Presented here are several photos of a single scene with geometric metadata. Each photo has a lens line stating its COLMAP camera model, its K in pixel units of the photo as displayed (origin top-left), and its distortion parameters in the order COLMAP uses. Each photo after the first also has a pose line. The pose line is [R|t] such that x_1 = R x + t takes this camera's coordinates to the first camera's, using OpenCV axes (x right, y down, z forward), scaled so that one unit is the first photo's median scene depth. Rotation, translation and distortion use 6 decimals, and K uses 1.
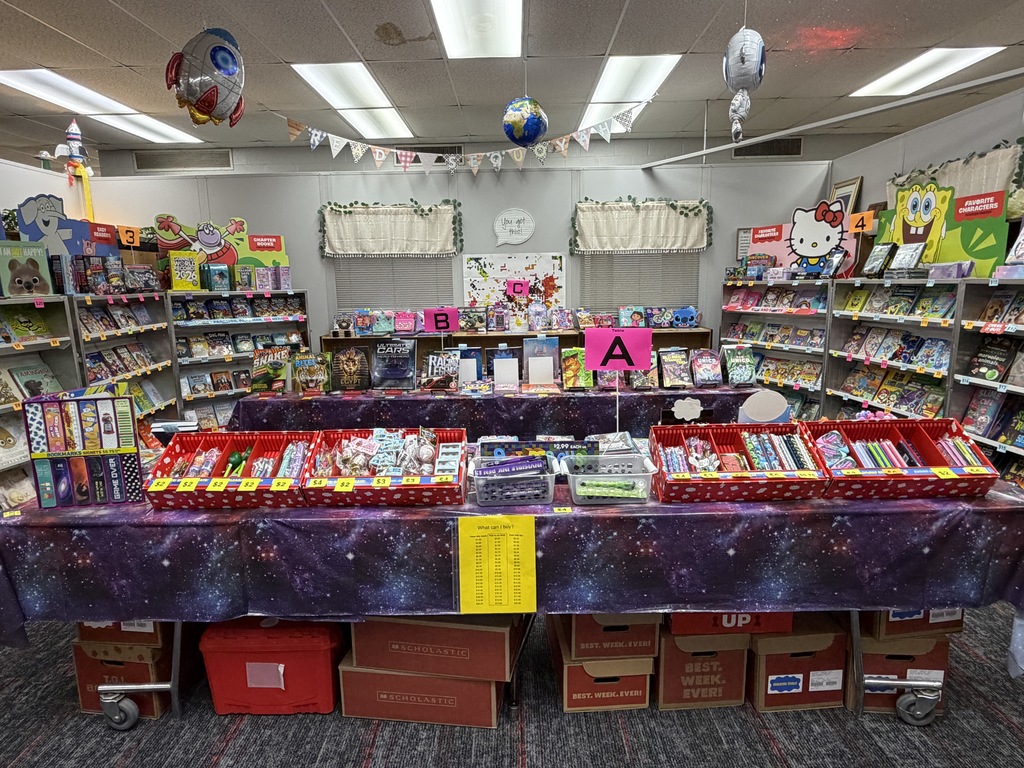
lens RADIAL K [[586.5, 0, 512.0], [0, 586.5, 384.0], [0, 0, 1]] dist [-0.000229, 0.000650]
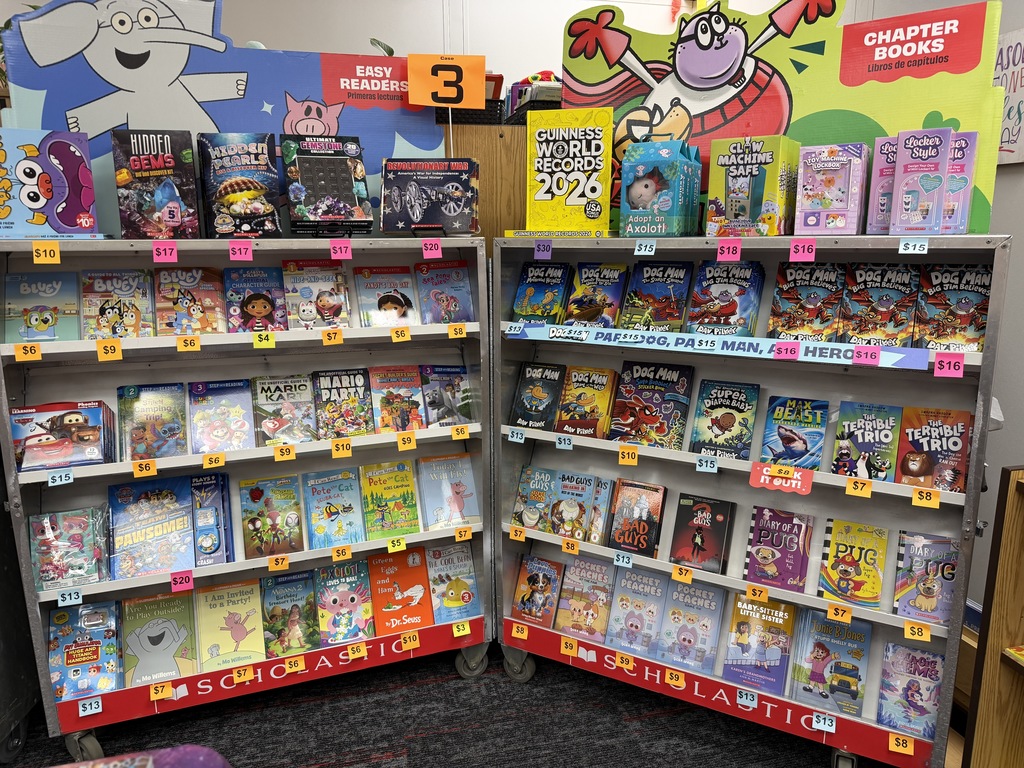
lens RADIAL K [[720.1, 0, 512.0], [0, 720.1, 384.0], [0, 0, 1]] dist [0.072174, -0.088176]
pose [[0.233357, 0.211491, -0.949113, -0.145554], [-0.167105, 0.970263, 0.175118, -0.137498], [0.957925, 0.117737, 0.261759, 0.841664]]
